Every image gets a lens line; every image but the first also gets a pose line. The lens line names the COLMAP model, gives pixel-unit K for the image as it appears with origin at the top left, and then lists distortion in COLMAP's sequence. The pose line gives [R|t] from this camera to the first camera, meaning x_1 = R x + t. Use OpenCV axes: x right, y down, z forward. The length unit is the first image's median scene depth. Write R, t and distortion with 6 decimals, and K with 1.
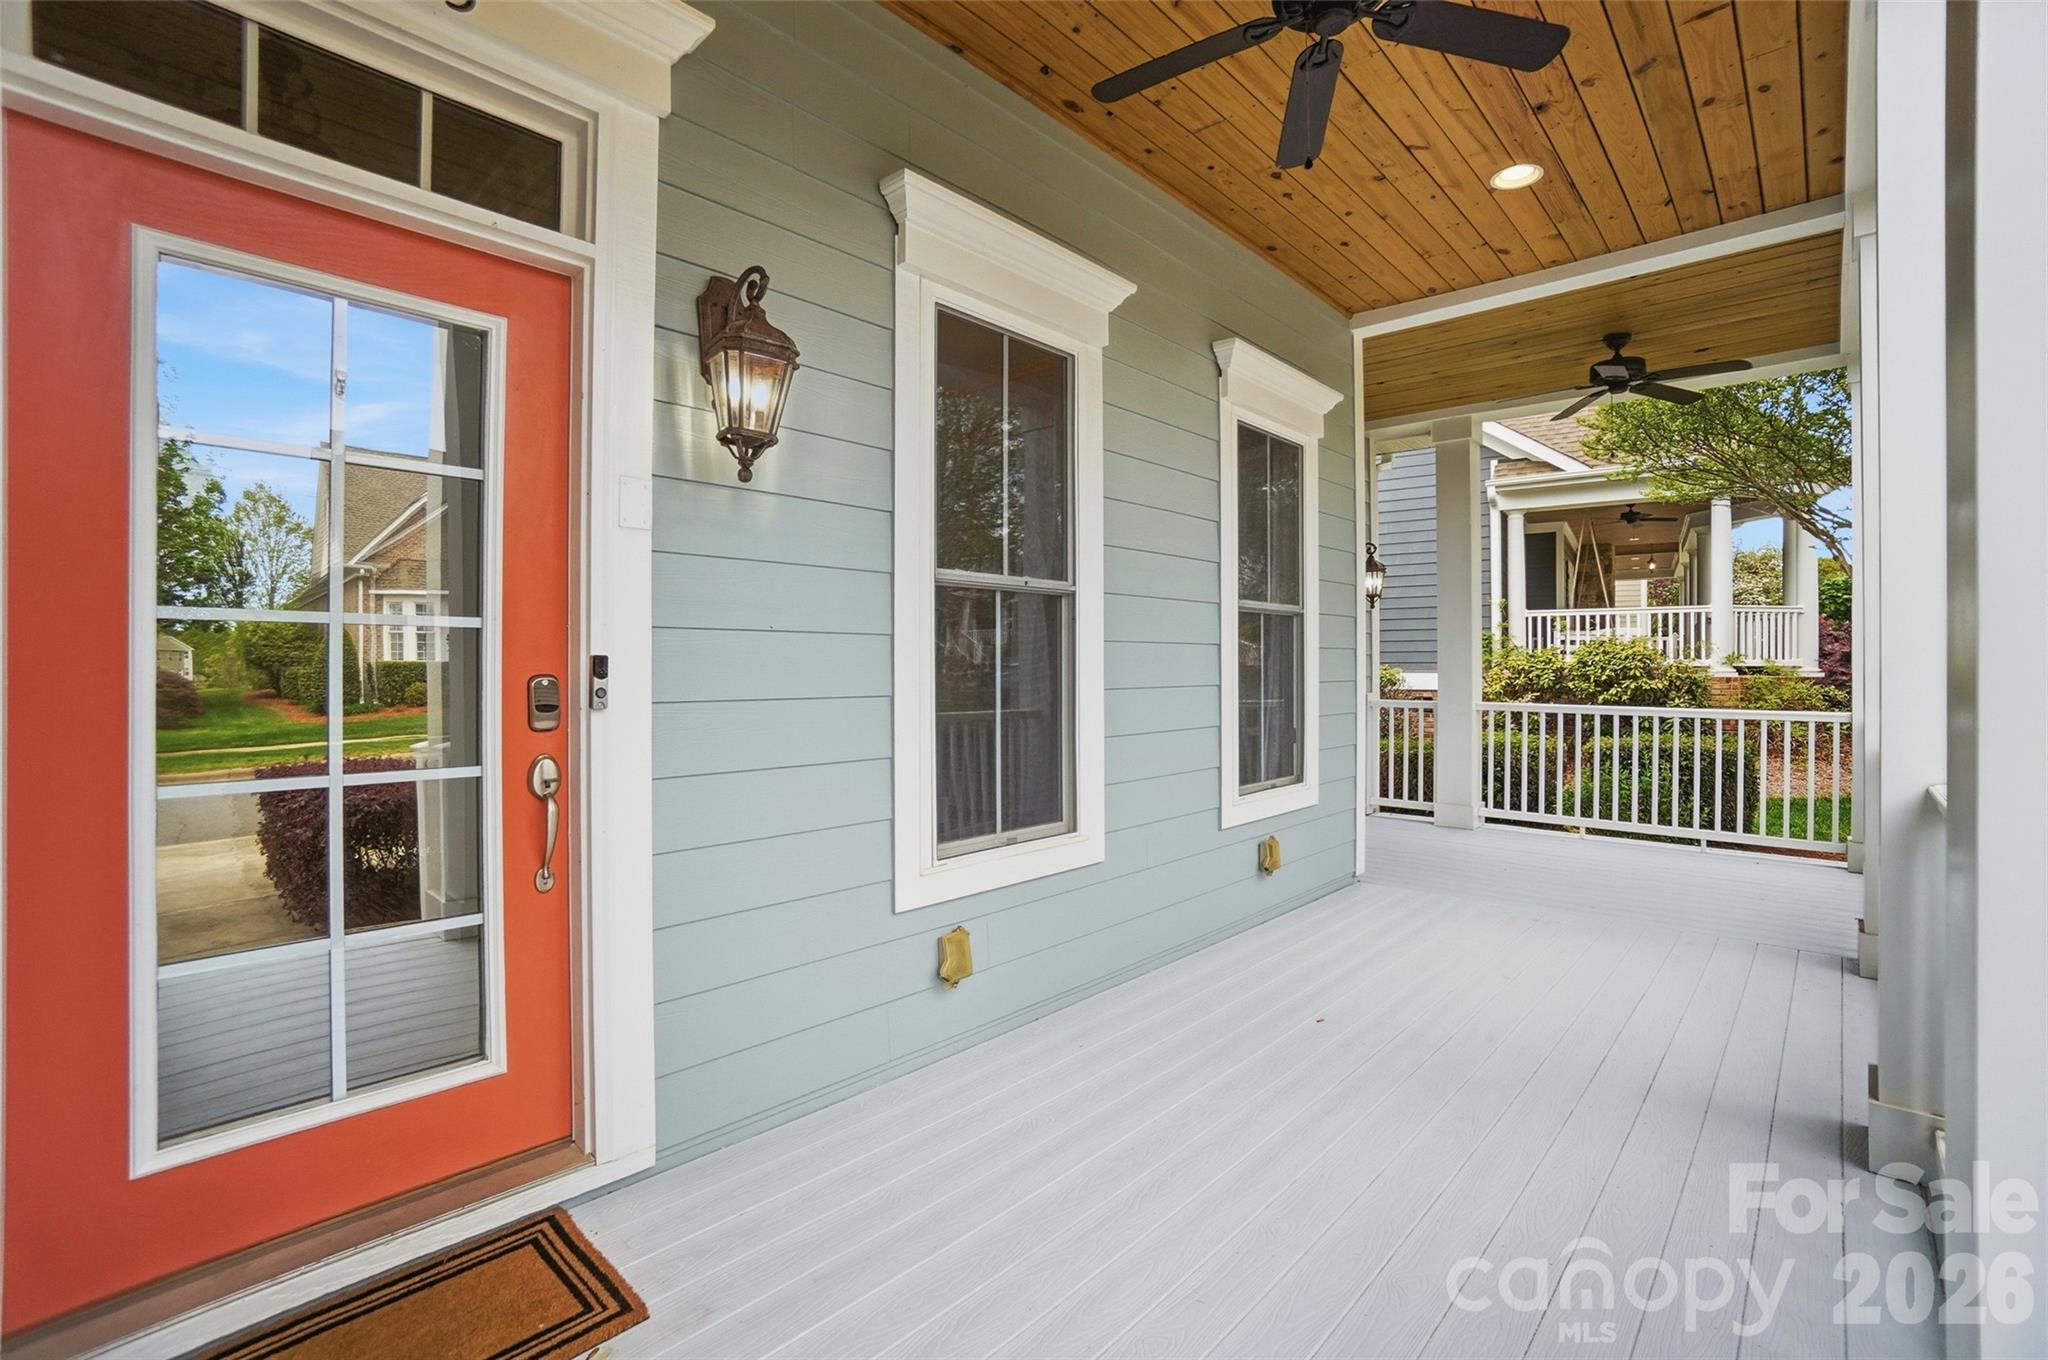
lens RADIAL K [[910.3, 0, 1022.5], [0, 910.3, 668.8], [0, 0, 1]] dist [-0.073393, 0.024293]
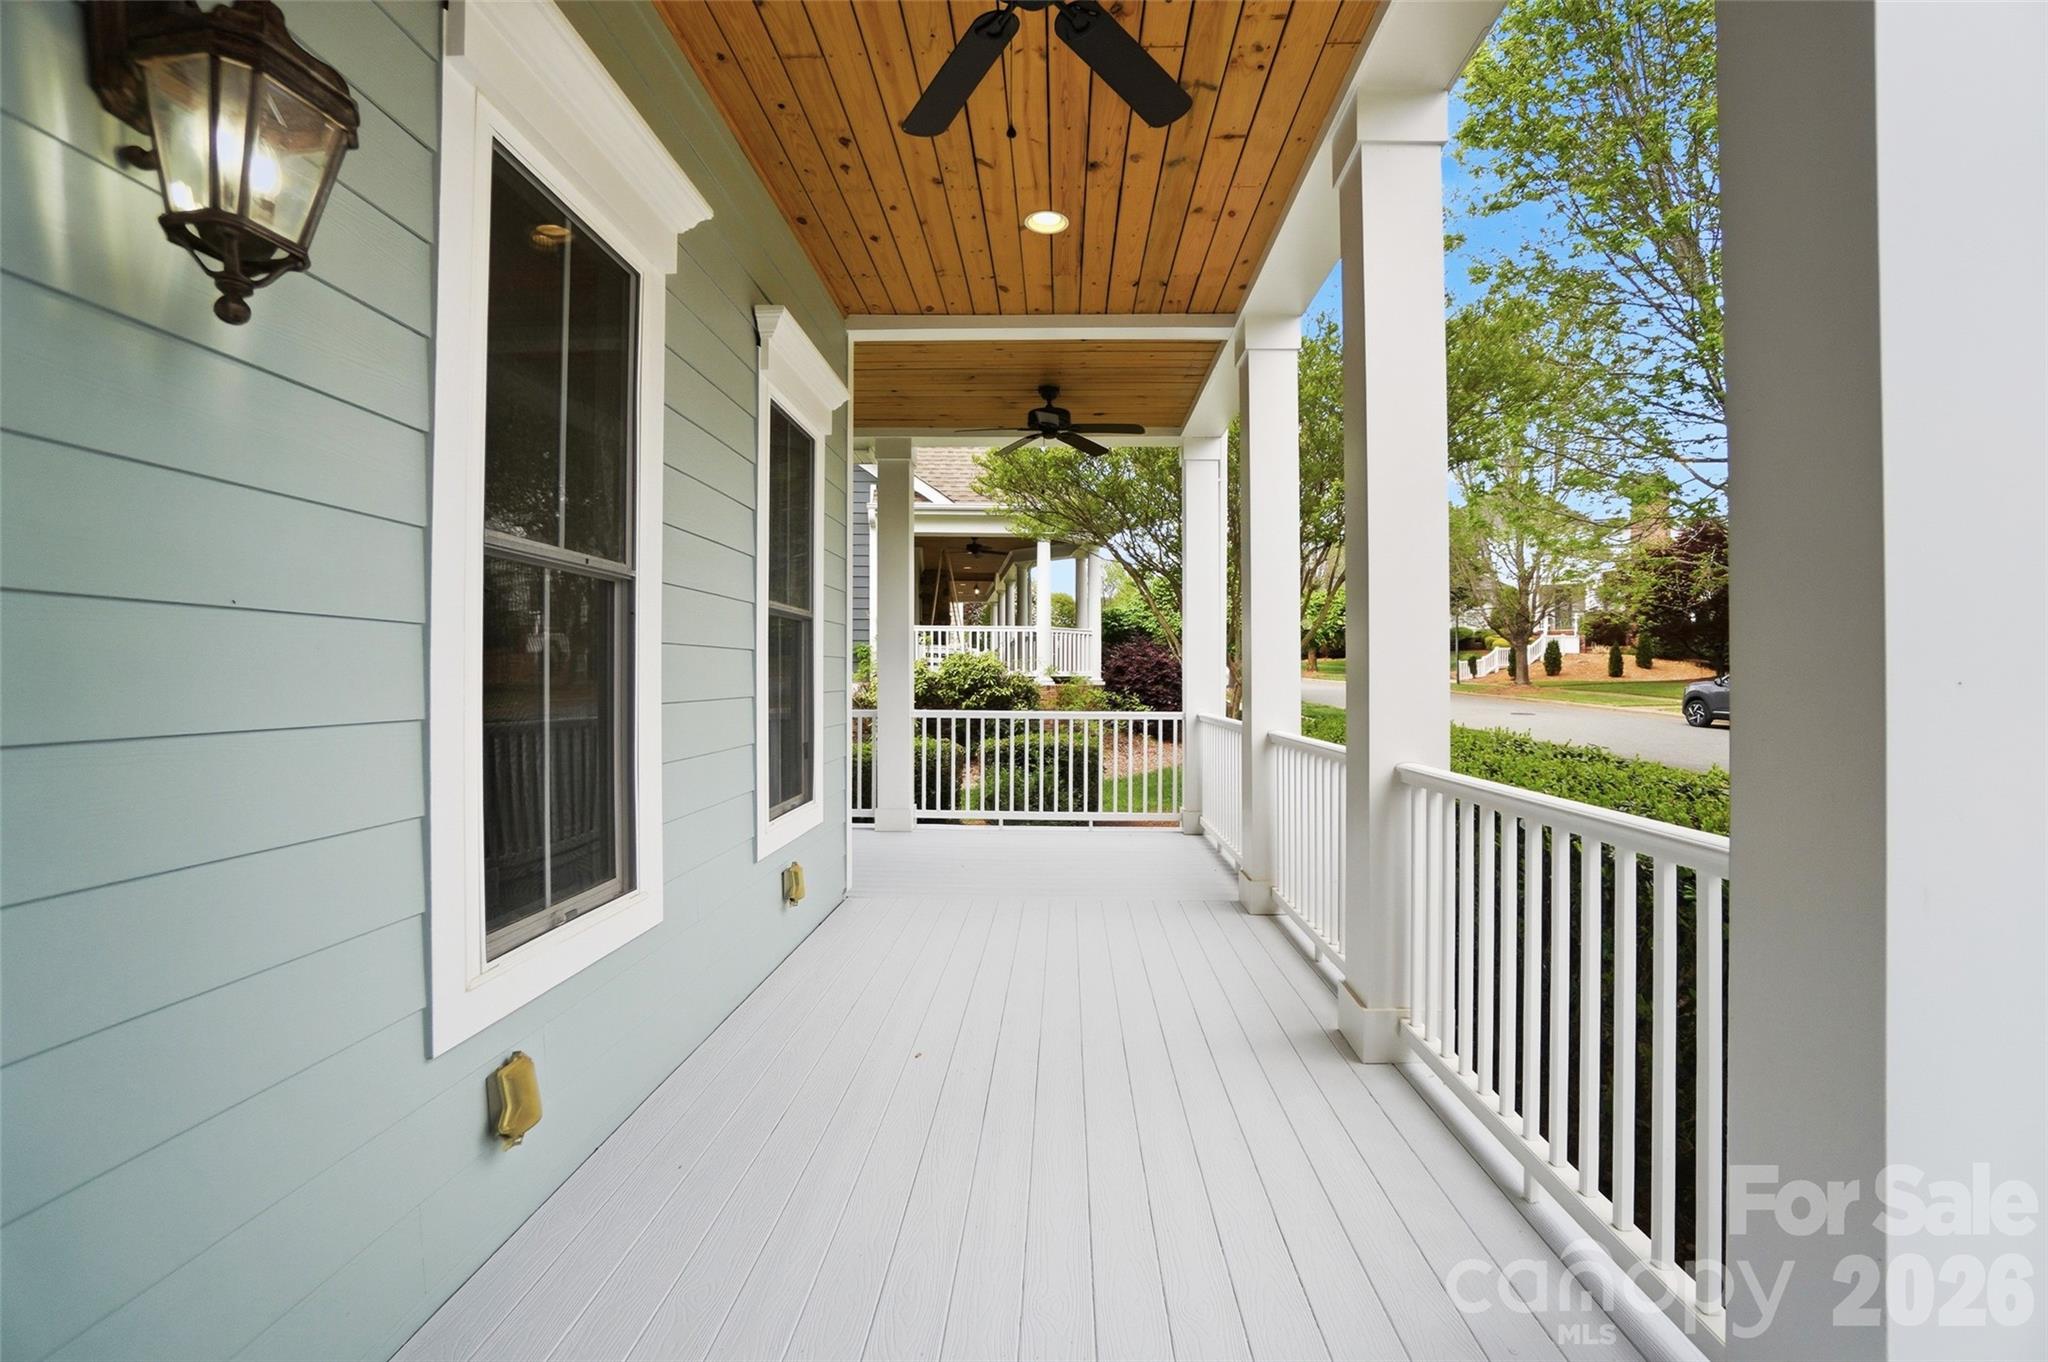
lens RADIAL K [[910.3, 0, 1022.5], [0, 910.3, 669.8], [0, 0, 1]] dist [-0.073393, 0.024293]
pose [[0.752100, 0.006387, 0.659018, -0.135063], [0.000188, 0.999951, -0.009906, 0.000504], [-0.659049, 0.007574, 0.752062, 0.145137]]
